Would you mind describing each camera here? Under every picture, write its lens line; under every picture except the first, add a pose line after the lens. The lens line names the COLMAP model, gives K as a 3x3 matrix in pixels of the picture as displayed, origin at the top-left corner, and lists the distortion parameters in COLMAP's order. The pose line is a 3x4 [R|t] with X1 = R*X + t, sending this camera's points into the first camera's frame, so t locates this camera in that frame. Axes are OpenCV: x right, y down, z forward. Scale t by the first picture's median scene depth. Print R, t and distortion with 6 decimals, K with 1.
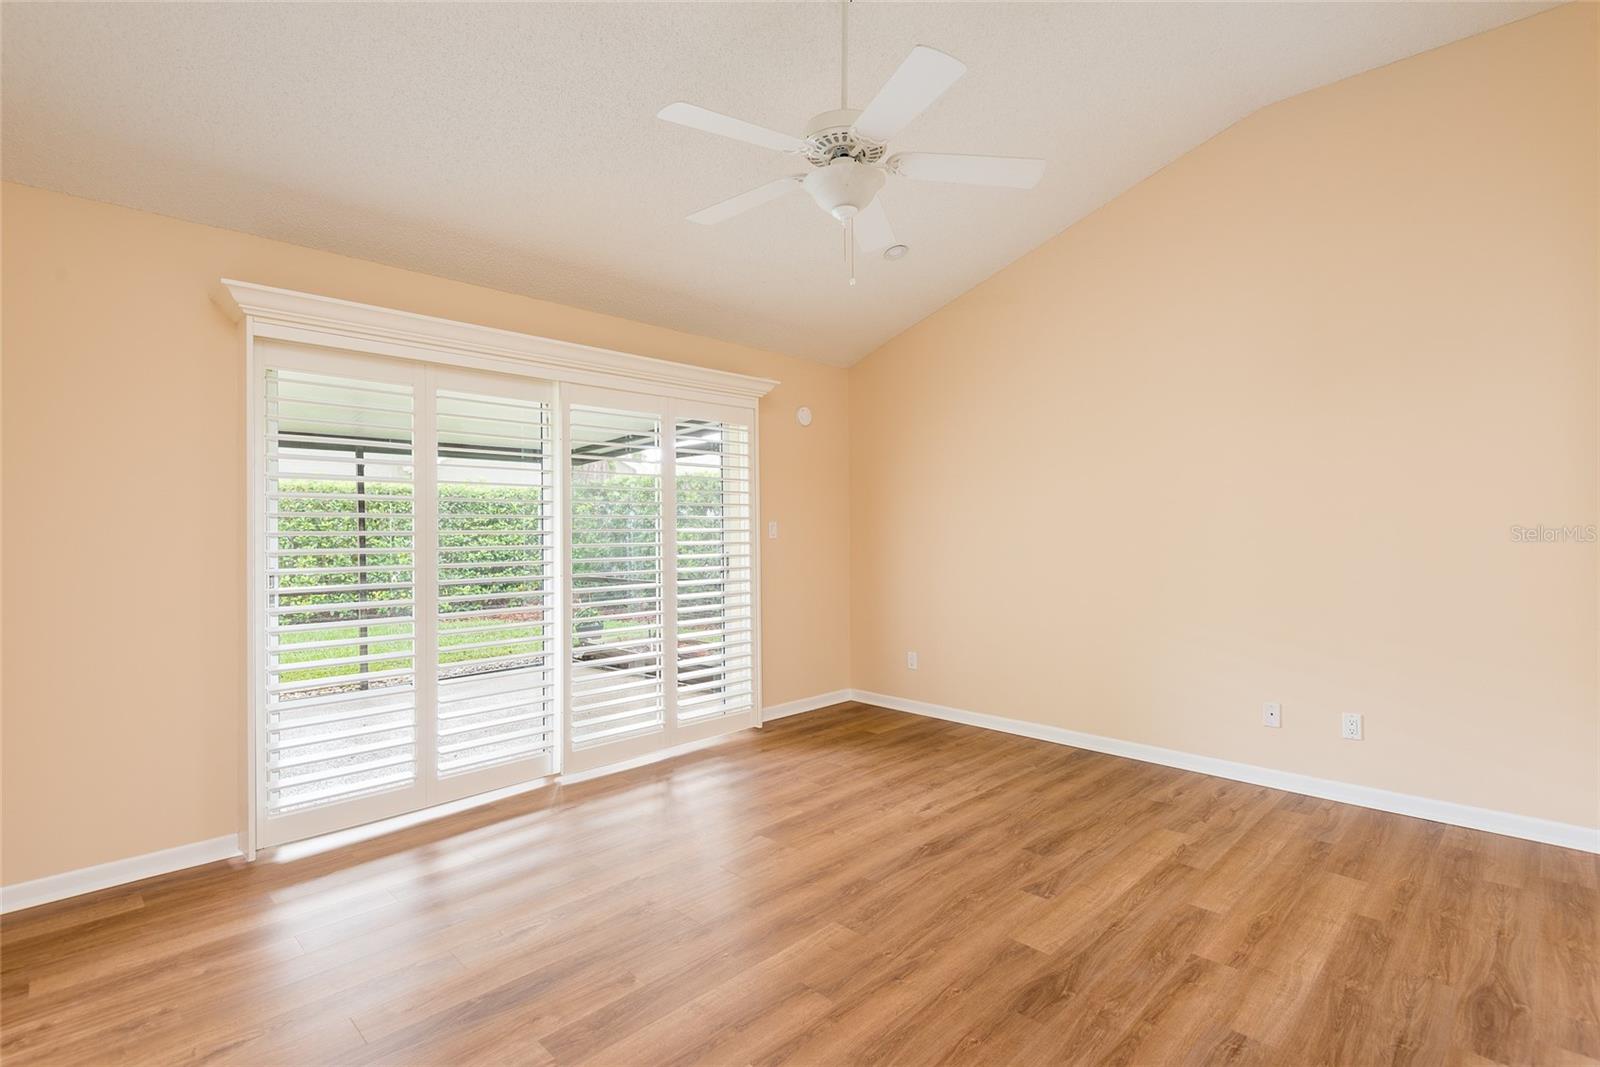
lens RADIAL K [[748.1, 0, 798.1], [0, 748.1, 529.5], [0, 0, 1]] dist [0.001790, -0.000315]
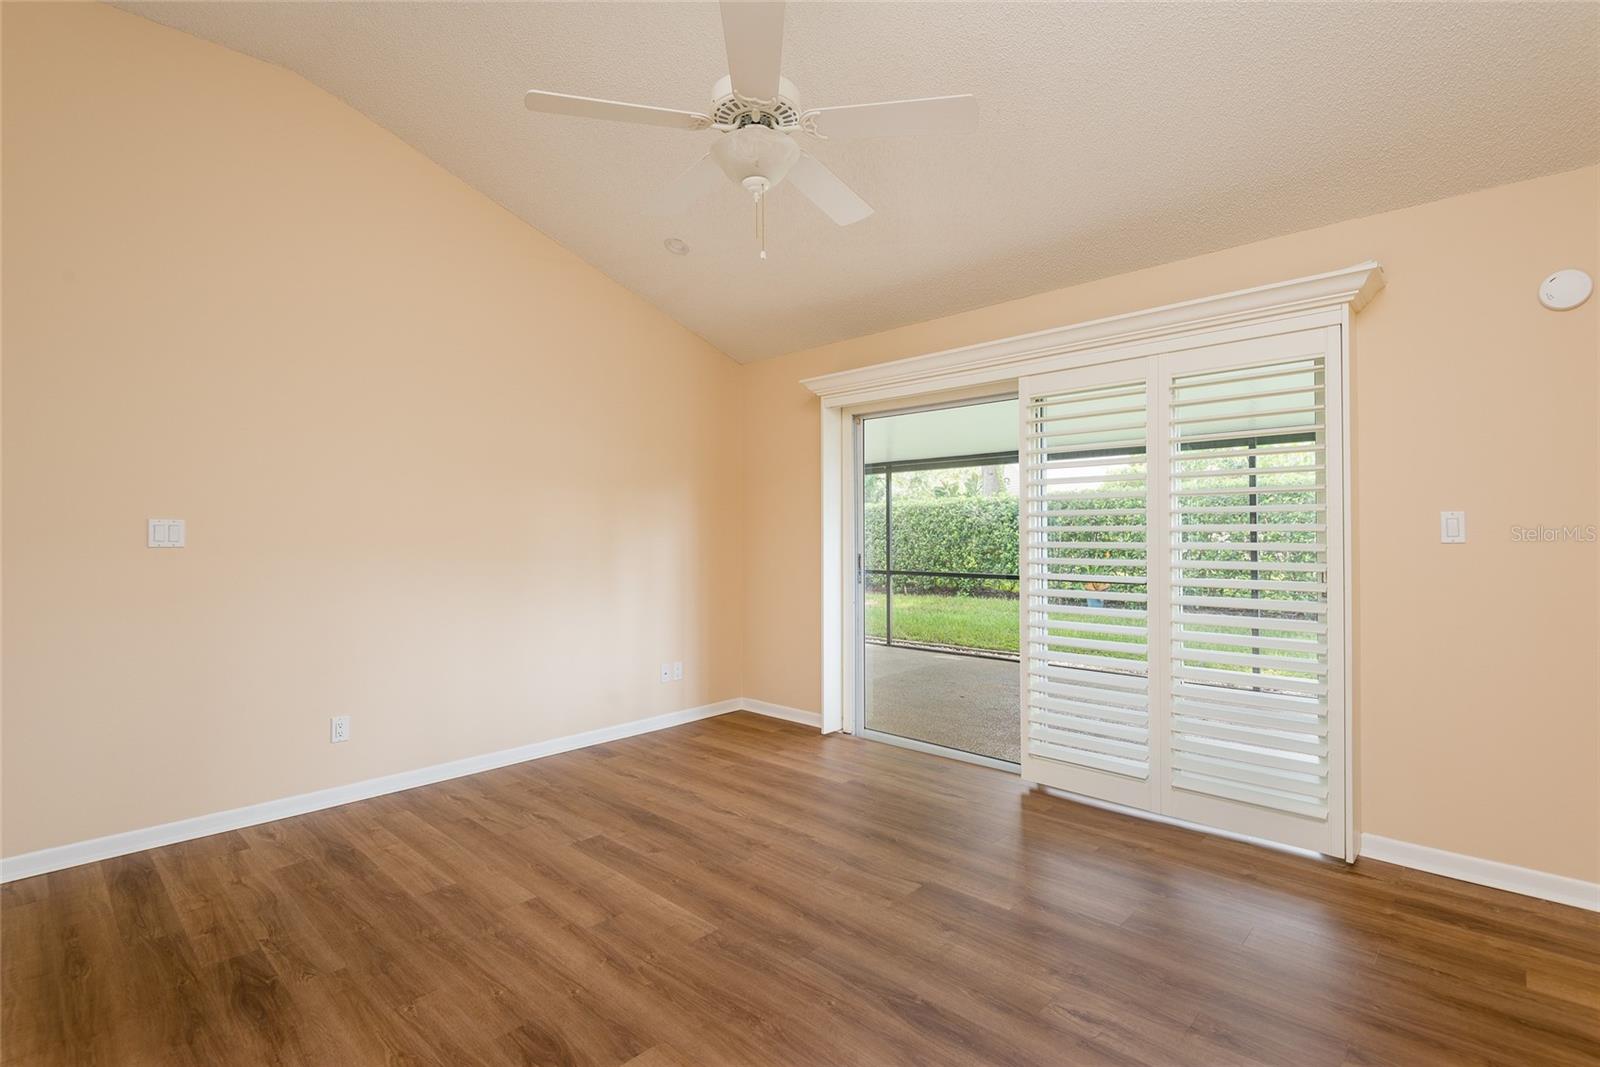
lens RADIAL K [[748.1, 0, 798.1], [0, 748.1, 529.5], [0, 0, 1]] dist [0.001790, -0.000315]
pose [[0.030663, 0.006815, -0.999507, 0.922669], [0.006255, 0.999956, 0.007010, -0.007267], [0.999510, -0.006467, 0.030619, 0.961439]]
